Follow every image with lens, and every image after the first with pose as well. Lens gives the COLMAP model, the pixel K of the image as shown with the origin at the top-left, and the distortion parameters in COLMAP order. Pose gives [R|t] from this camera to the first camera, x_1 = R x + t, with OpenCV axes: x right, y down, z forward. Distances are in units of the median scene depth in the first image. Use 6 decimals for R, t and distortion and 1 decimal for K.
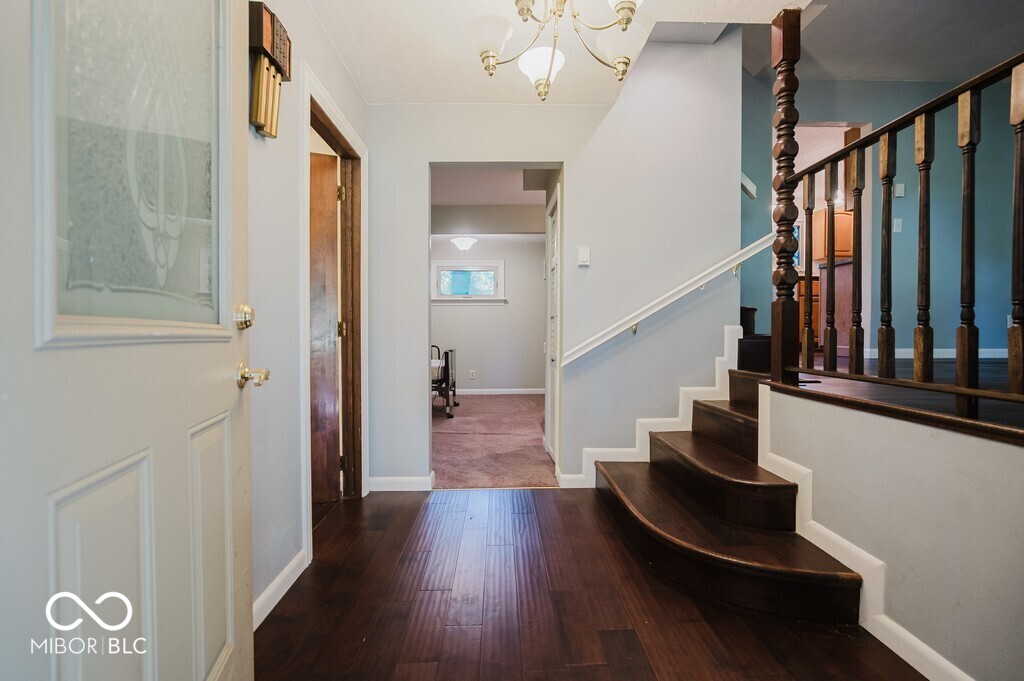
lens RADIAL K [[479.7, 0, 513.1], [0, 479.7, 337.8], [0, 0, 1]] dist [-0.036328, 0.019093]
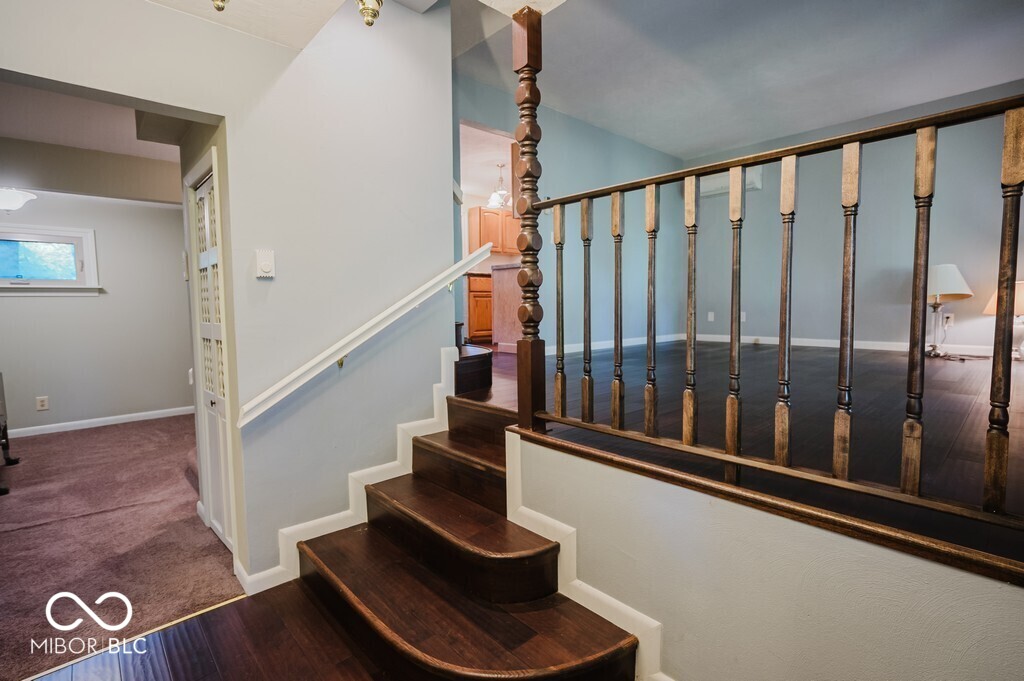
lens RADIAL K [[479.7, 0, 513.1], [0, 479.7, 337.8], [0, 0, 1]] dist [-0.036328, 0.019093]
pose [[0.753964, -0.058451, 0.654310, -0.039388], [0.016888, 0.997429, 0.069643, -0.105929], [-0.656698, -0.041459, 0.753013, 0.240731]]
